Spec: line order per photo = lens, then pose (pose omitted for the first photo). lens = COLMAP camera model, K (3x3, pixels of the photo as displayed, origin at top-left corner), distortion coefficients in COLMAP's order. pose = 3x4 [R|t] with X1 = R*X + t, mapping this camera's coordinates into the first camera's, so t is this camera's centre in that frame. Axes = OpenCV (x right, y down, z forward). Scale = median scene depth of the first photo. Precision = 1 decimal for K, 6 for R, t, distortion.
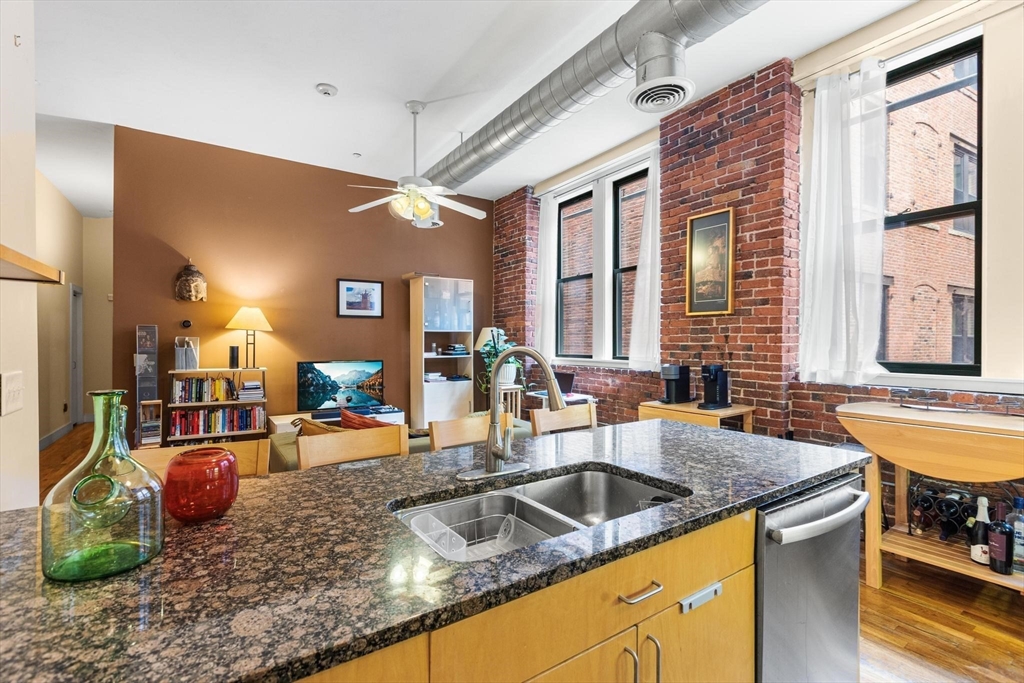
lens RADIAL K [[457.2, 0, 516.2], [0, 457.2, 341.2], [0, 0, 1]] dist [-0.000238, -0.000061]
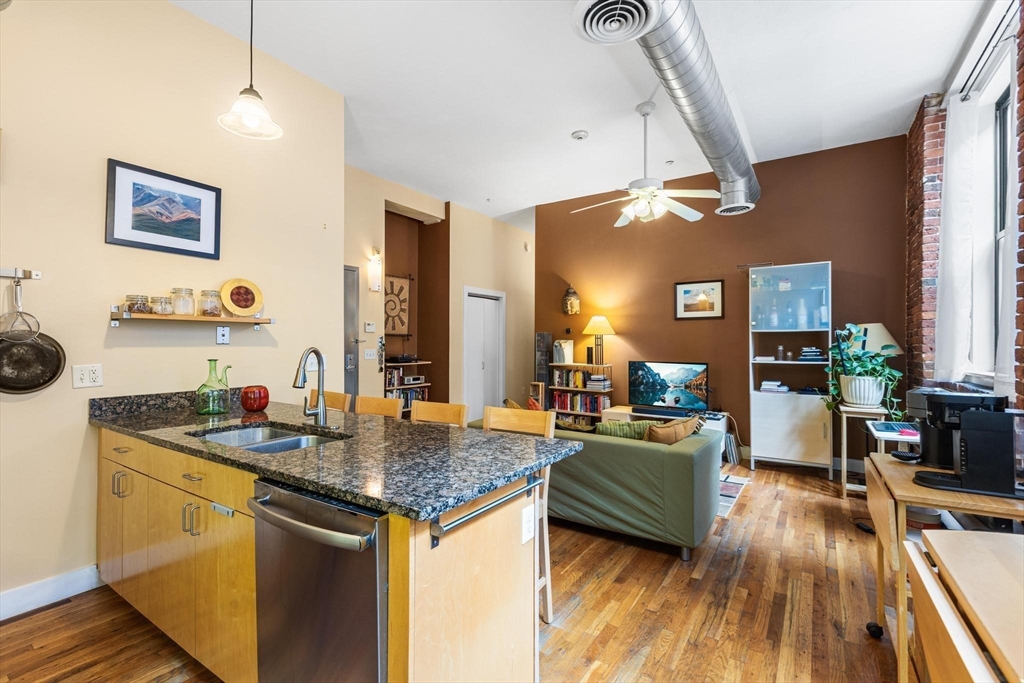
lens RADIAL K [[457.6, 0, 510.2], [0, 457.6, 337.8], [0, 0, 1]] dist [0.000628, -0.000033]
pose [[0.380491, -0.010732, -0.924722, 0.507849], [-0.000772, 0.999929, -0.011923, 0.000410], [0.924784, 0.005250, 0.380456, 0.301615]]
